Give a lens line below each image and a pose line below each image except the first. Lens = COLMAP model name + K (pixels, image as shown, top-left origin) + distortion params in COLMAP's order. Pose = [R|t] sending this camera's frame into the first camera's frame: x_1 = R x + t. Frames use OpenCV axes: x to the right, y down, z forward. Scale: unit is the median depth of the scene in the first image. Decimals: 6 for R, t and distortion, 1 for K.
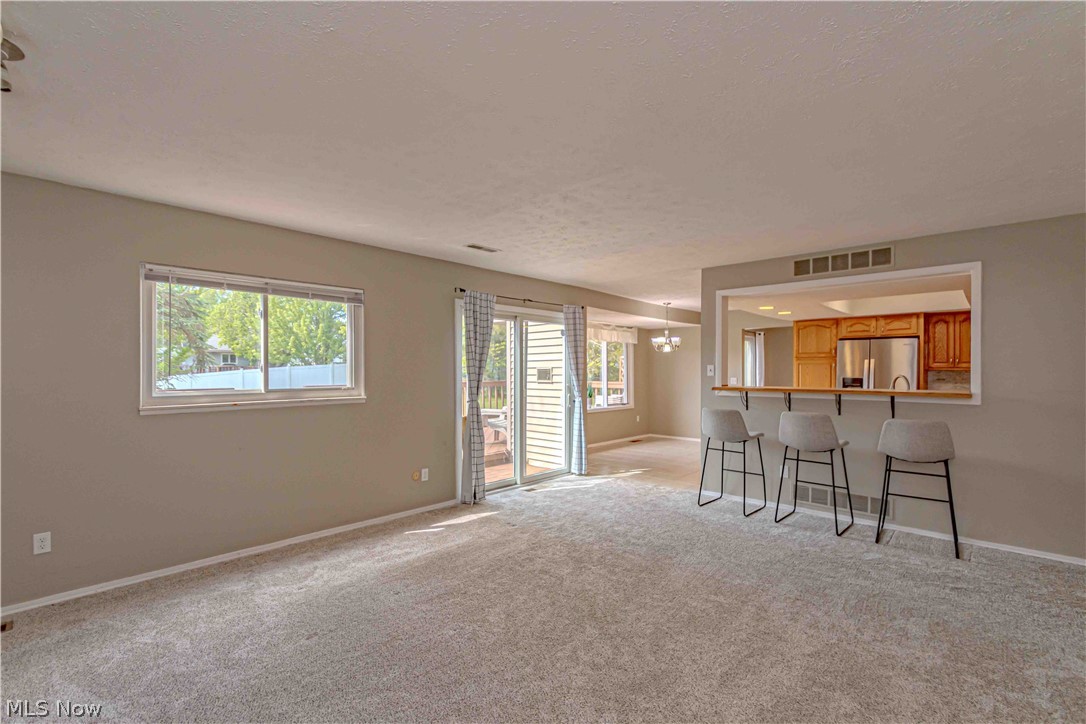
lens RADIAL K [[490.0, 0, 548.8], [0, 490.0, 368.8], [0, 0, 1]] dist [0.005921, -0.004915]
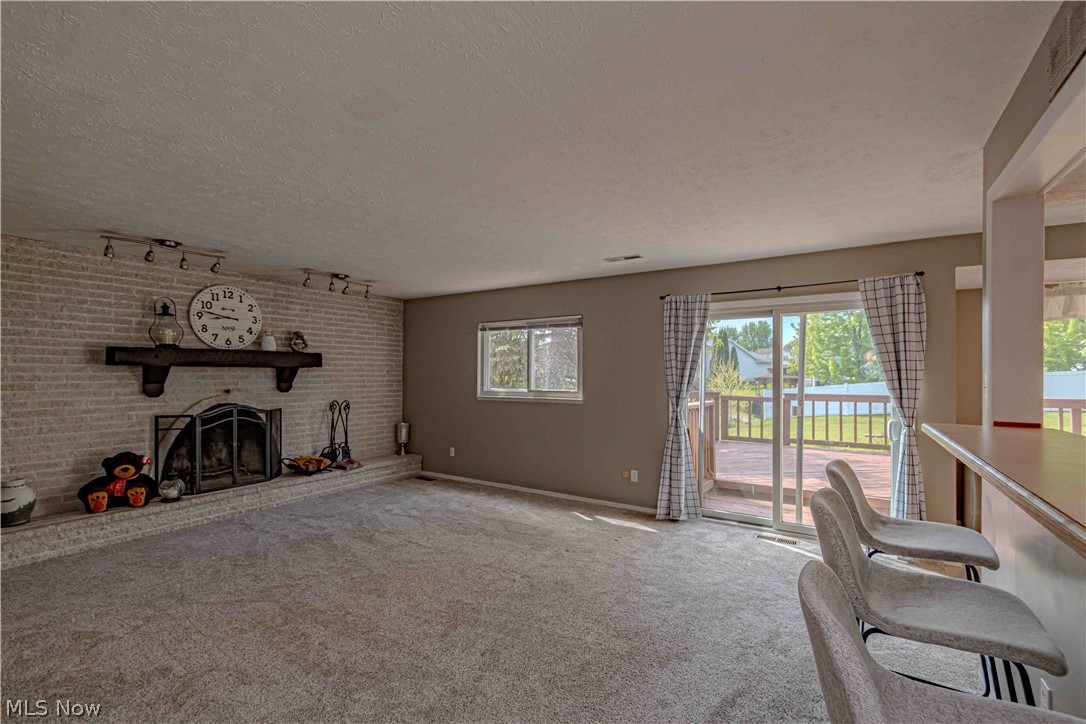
lens RADIAL K [[490.0, 0, 536.1], [0, 490.0, 370.7], [0, 0, 1]] dist [0.005921, -0.004915]
pose [[0.153114, -0.008072, -0.988176, 0.763260], [-0.001149, 0.999965, -0.008346, -0.005450], [0.988208, 0.002413, 0.153100, 0.612306]]
